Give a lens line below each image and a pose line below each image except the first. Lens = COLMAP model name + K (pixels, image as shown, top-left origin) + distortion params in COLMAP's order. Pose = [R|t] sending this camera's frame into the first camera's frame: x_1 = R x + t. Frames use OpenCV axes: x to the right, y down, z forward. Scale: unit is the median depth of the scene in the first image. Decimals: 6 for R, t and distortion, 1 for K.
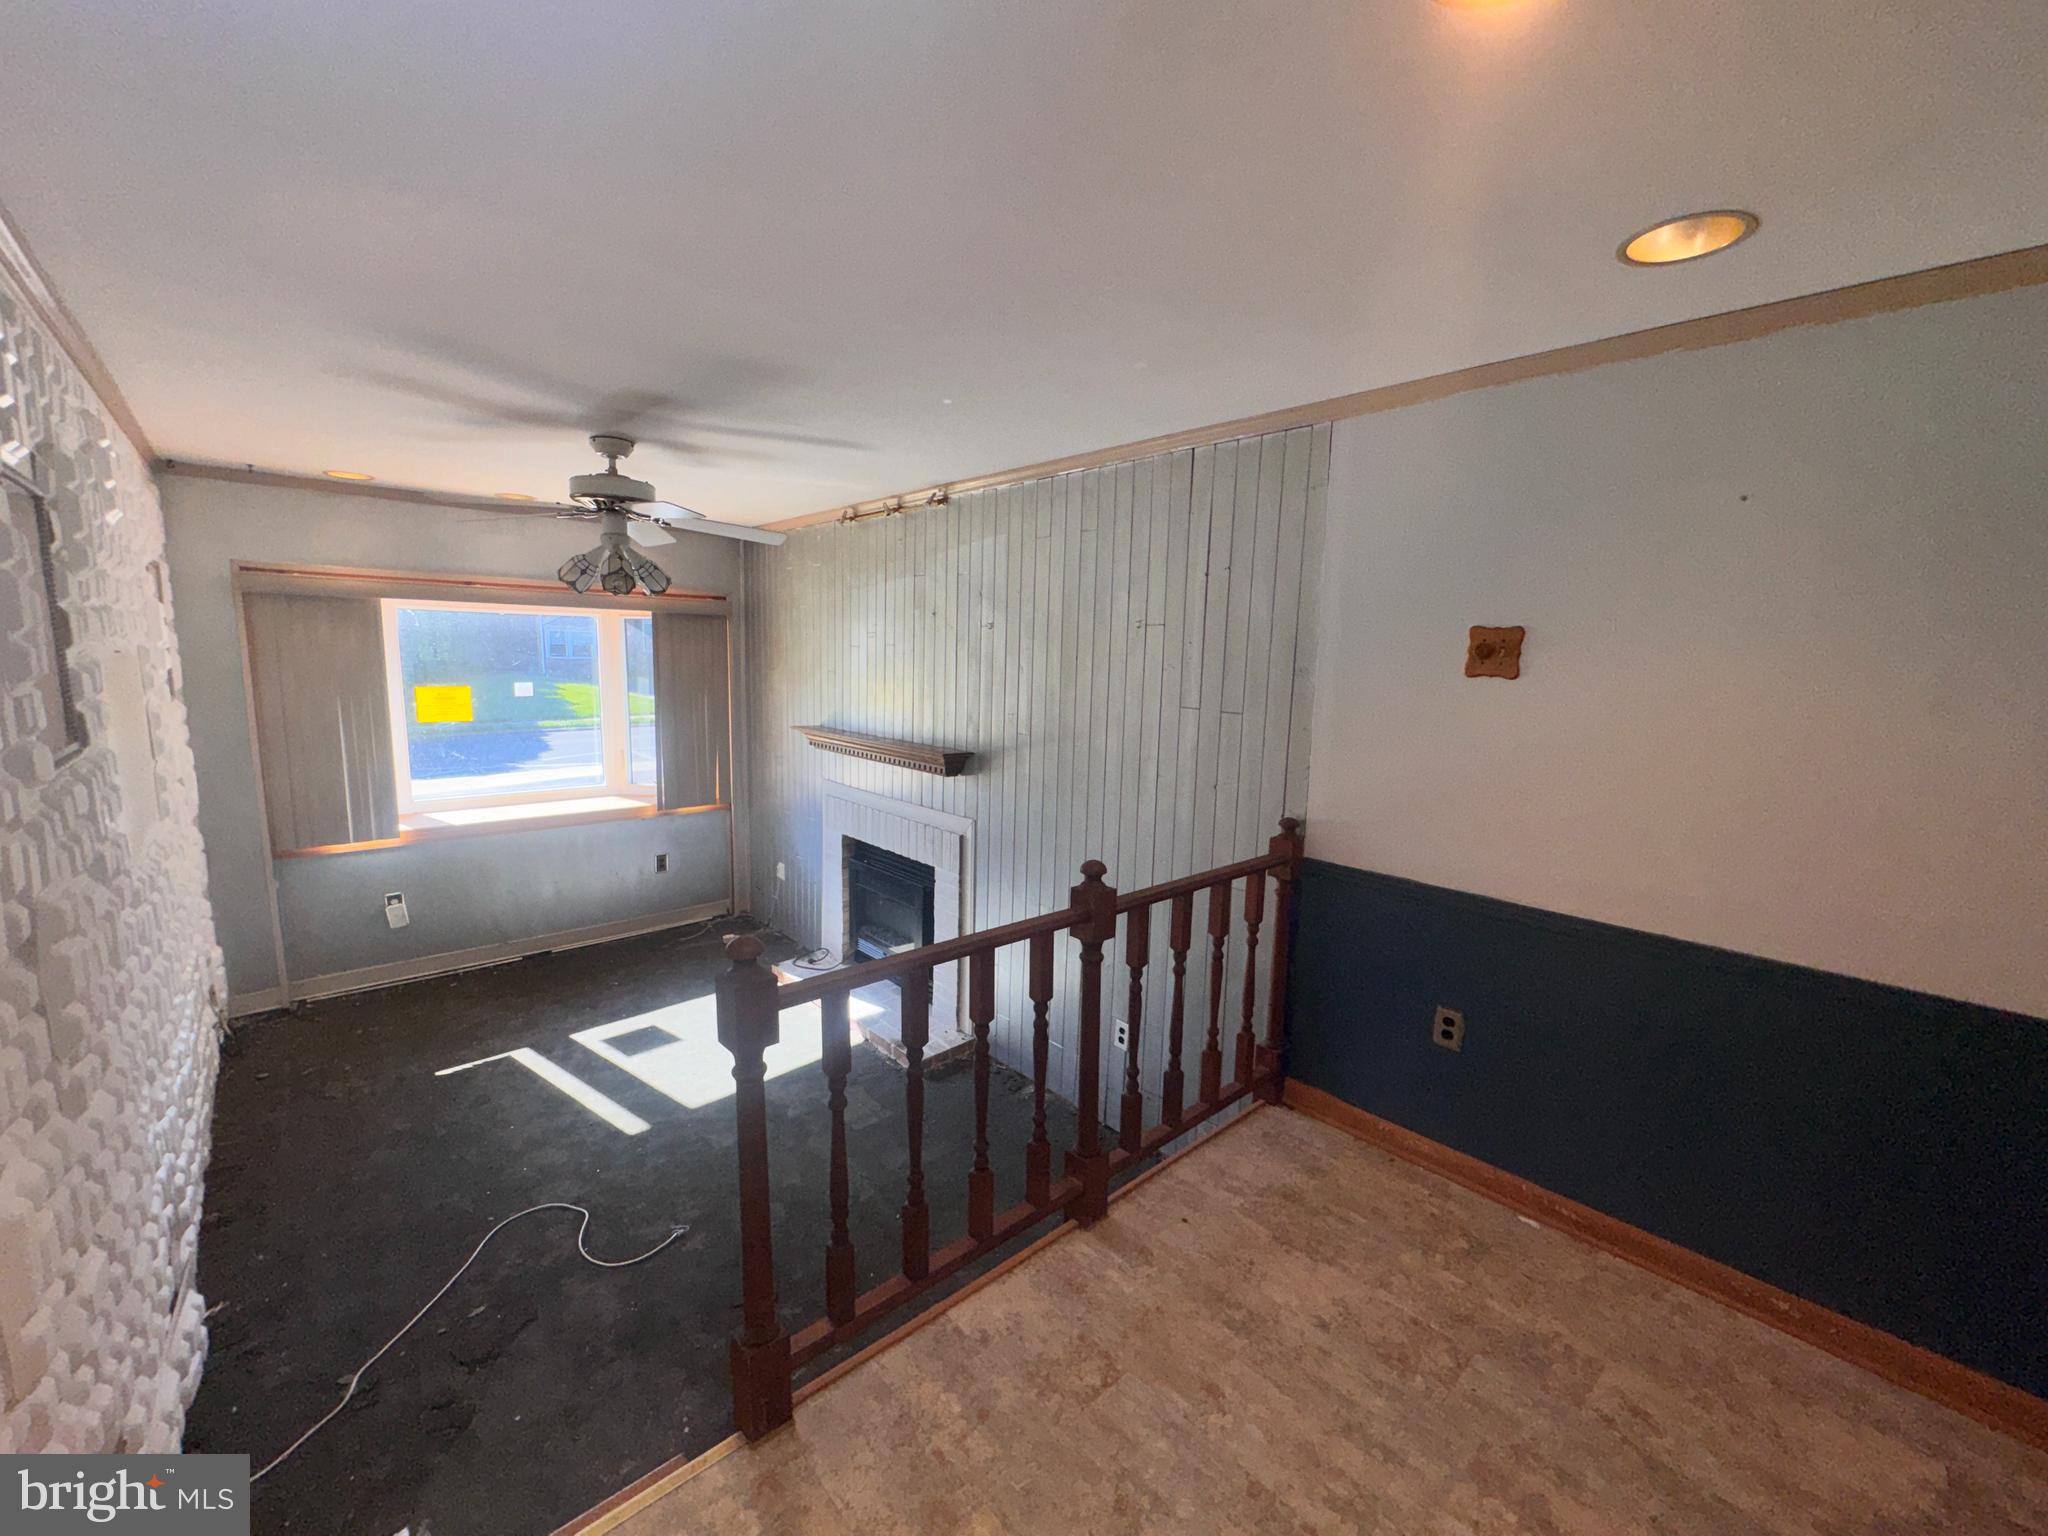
lens RADIAL K [[820.7, 0, 1024.6], [0, 820.7, 768.3], [0, 0, 1]] dist [-0.003345, 0.000474]
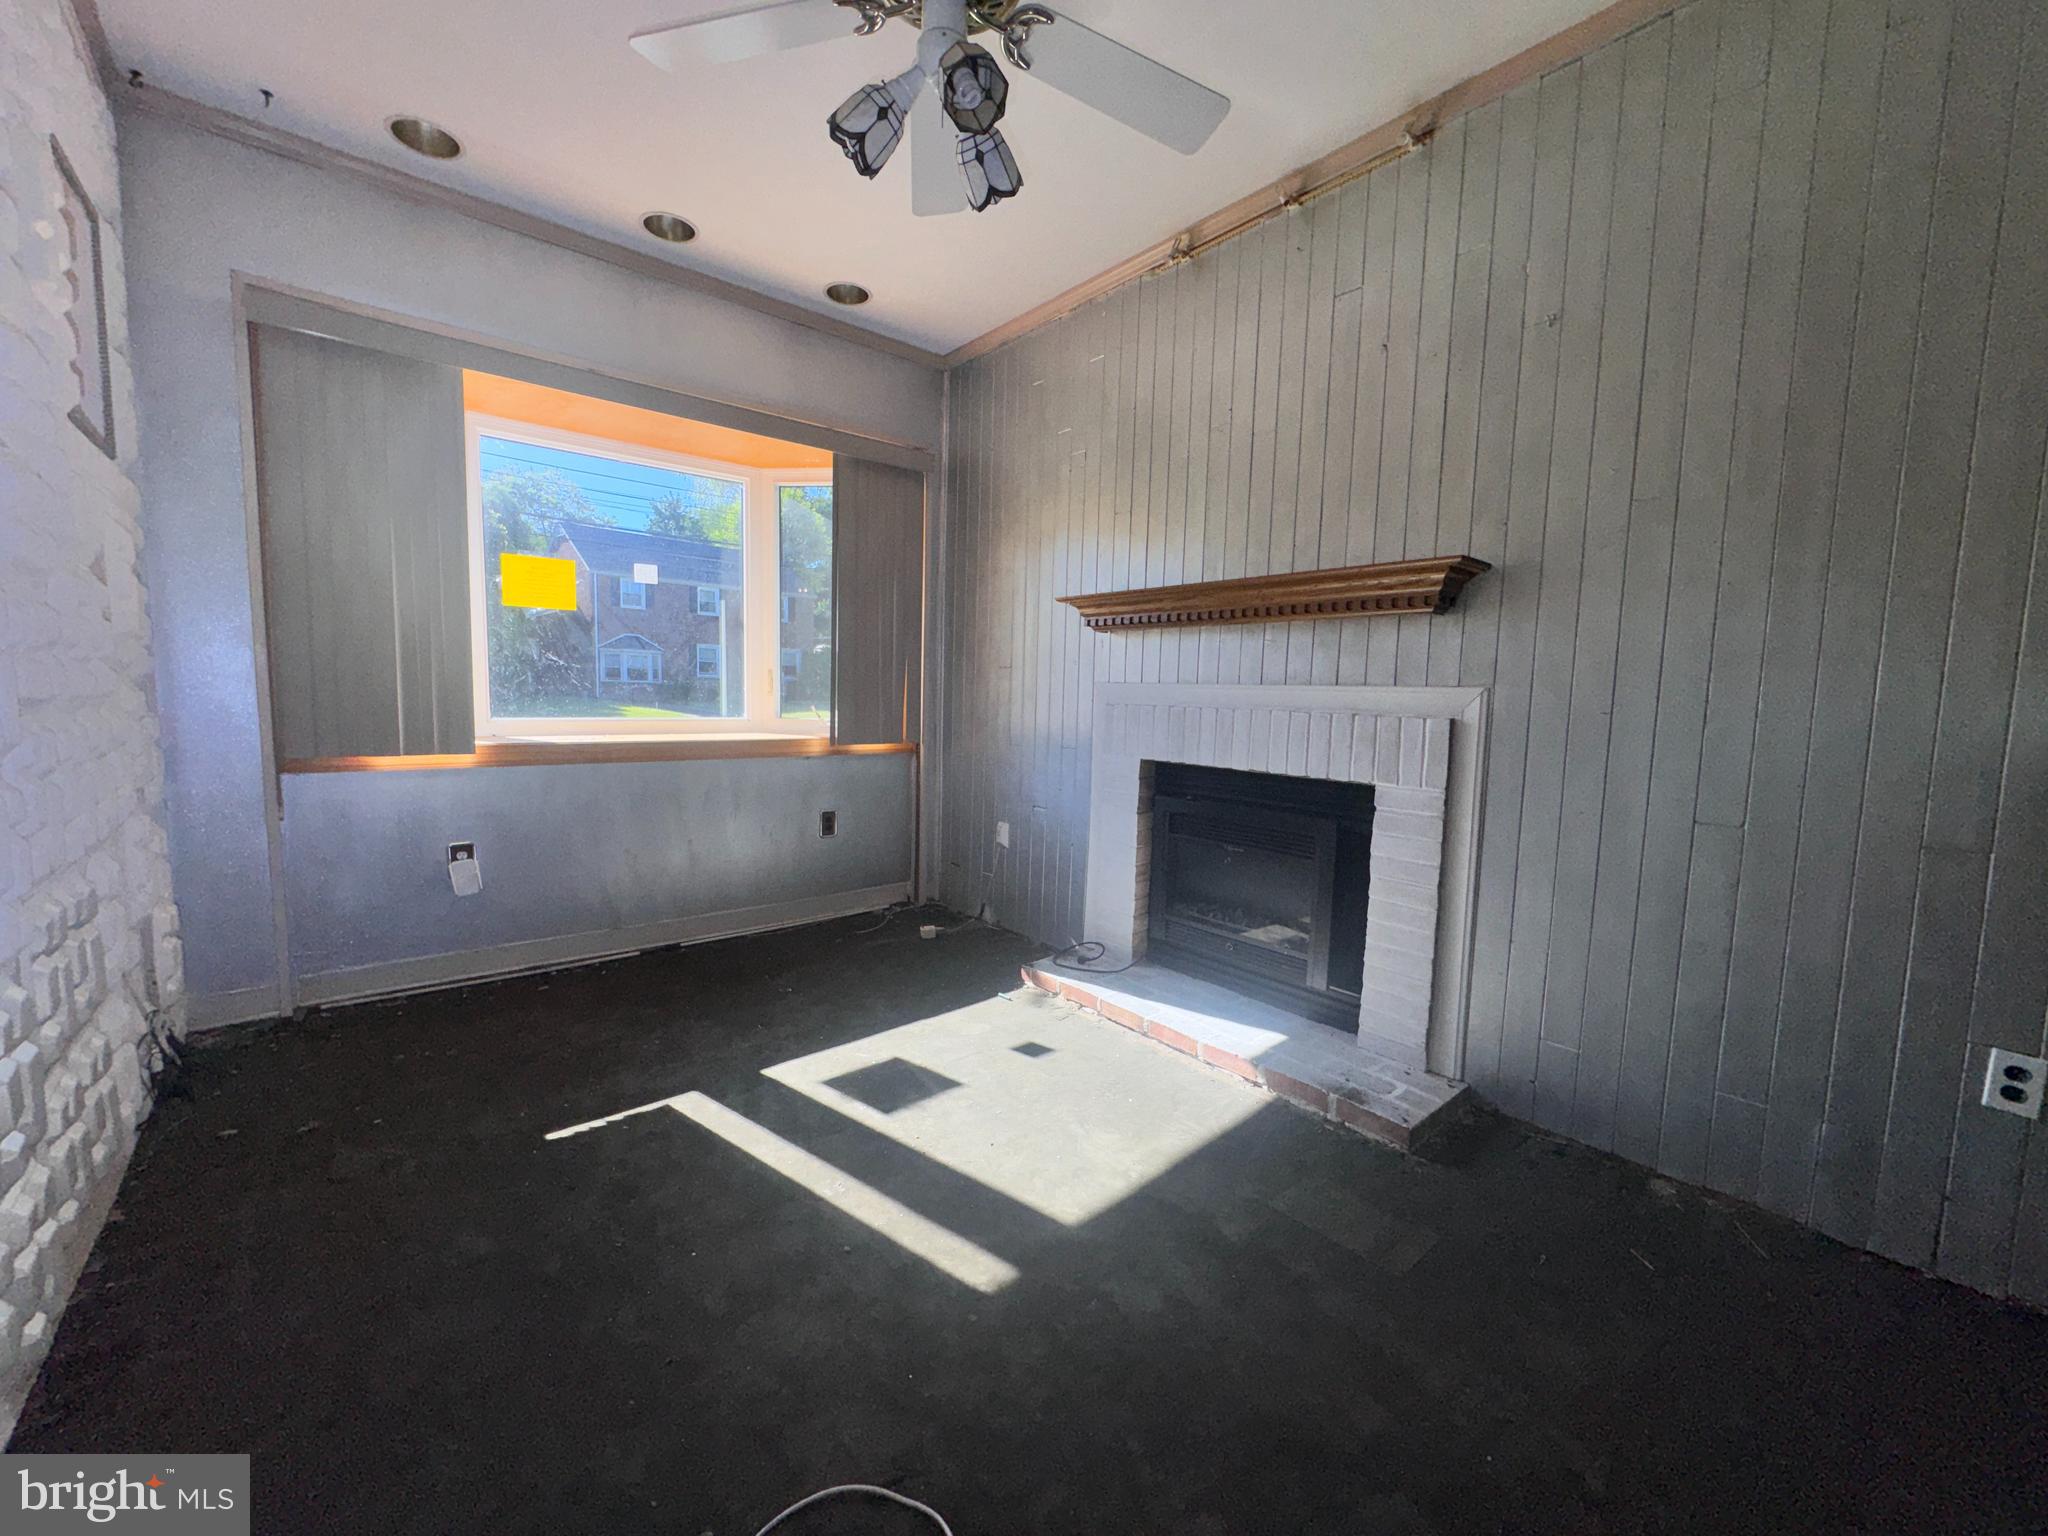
lens RADIAL K [[820.7, 0, 1022.0], [0, 820.7, 767.7], [0, 0, 1]] dist [-0.003345, 0.000474]
pose [[0.999151, 0.002656, -0.041109, -0.307211], [-0.004758, 0.998681, -0.051121, 0.127107], [0.040920, 0.051273, 0.997846, 0.375996]]
